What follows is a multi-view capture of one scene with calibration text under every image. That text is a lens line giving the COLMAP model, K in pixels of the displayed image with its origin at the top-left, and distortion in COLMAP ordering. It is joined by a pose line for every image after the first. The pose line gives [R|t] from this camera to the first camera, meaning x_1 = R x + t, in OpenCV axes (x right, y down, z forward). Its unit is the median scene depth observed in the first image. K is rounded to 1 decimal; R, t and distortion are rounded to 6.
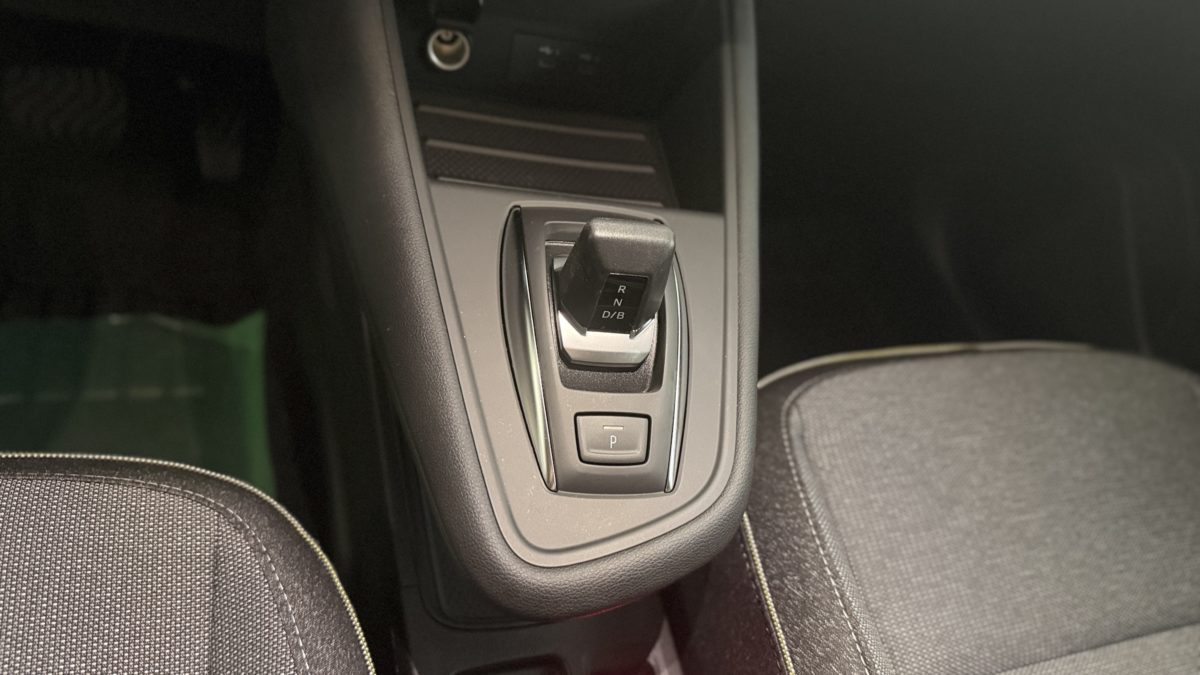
lens RADIAL K [[856.0, 0, 600.0], [0, 856.0, 337.5], [0, 0, 1]] dist [0.088504, -0.172365]
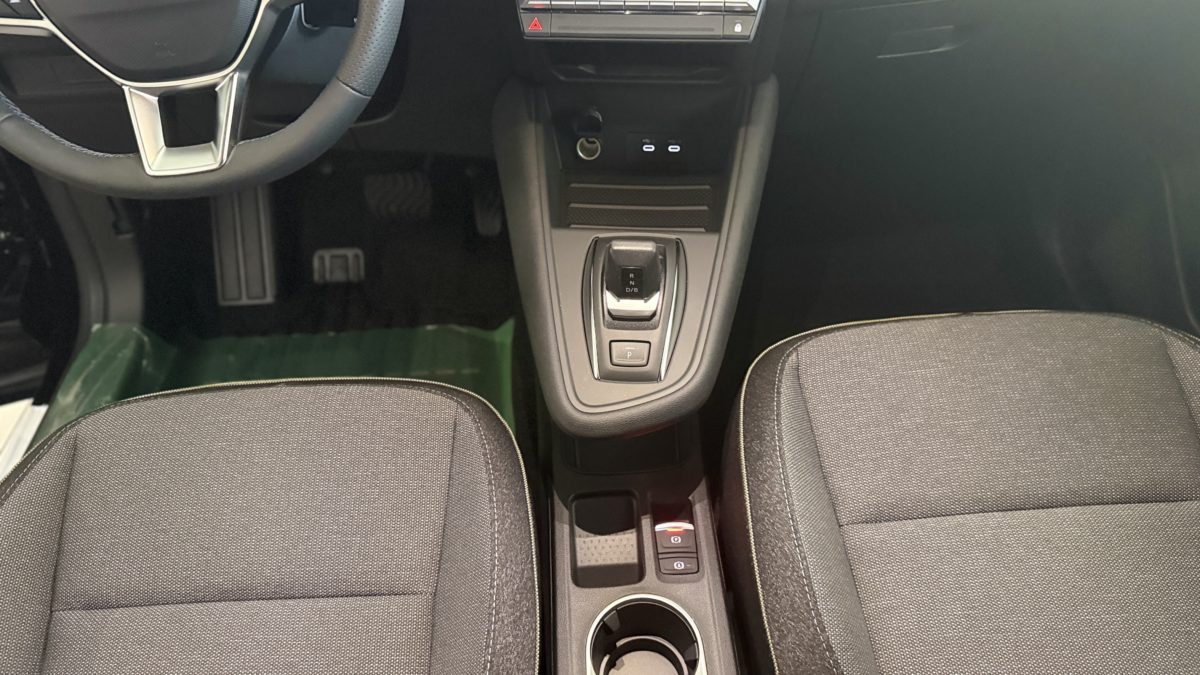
lens RADIAL K [[856.0, 0, 600.0], [0, 856.0, 337.5], [0, 0, 1]] dist [0.088504, -0.172365]
pose [[0.939085, -0.035479, -0.341849, 0.566857], [0.022266, 0.998848, -0.042498, 0.150674], [0.342963, 0.032298, 0.938793, -0.768533]]
